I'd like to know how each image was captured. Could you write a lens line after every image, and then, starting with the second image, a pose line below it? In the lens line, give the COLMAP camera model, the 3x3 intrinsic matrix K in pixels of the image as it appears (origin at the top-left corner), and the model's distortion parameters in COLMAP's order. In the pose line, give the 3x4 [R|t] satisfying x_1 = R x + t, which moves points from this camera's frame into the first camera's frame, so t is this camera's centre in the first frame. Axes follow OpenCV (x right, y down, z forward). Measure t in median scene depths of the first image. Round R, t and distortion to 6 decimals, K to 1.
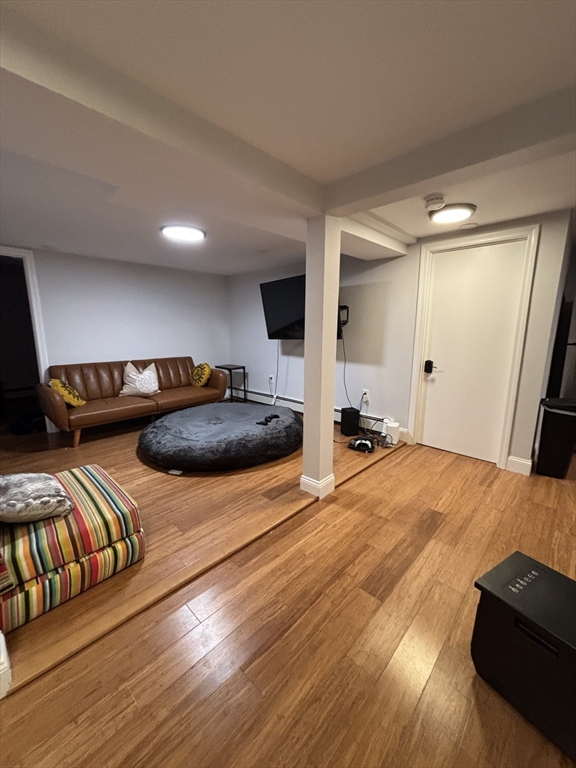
lens RADIAL K [[309.1, 0, 286.1], [0, 309.1, 383.7], [0, 0, 1]] dist [-0.006037, 0.000662]
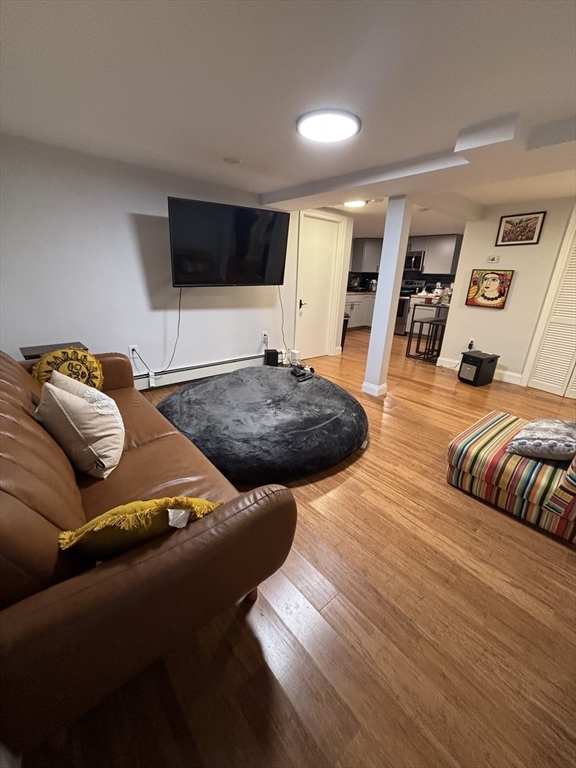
lens RADIAL K [[309.1, 0, 286.7], [0, 309.1, 385.9], [0, 0, 1]] dist [-0.006037, 0.000662]
pose [[0.093994, -0.338249, 0.936351, -0.913617], [0.132182, 0.936428, 0.325008, -0.159750], [-0.986759, 0.093220, 0.132729, 0.842051]]
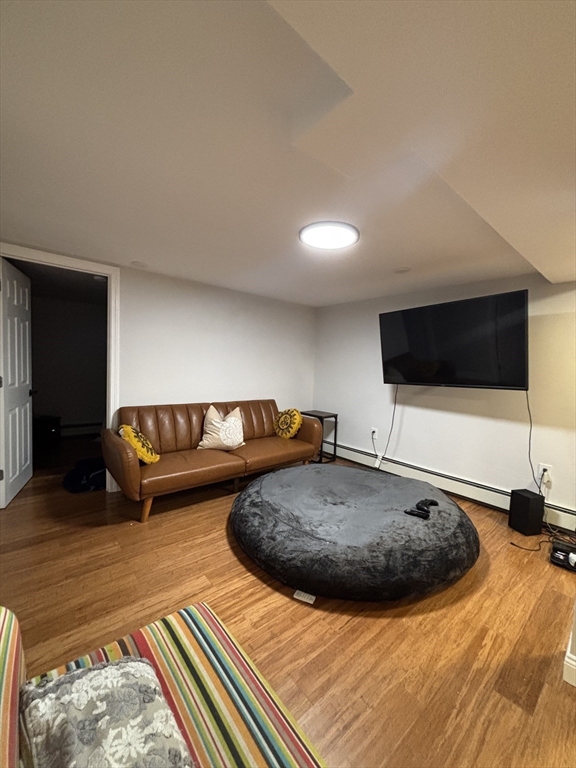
lens RADIAL K [[309.1, 0, 286.5], [0, 309.1, 384.3], [0, 0, 1]] dist [-0.006037, 0.000662]
pose [[0.993298, 0.044775, -0.106554, -0.268887], [-0.056943, 0.991843, -0.114040, -0.050609], [0.100578, 0.119343, 0.987746, 0.259158]]
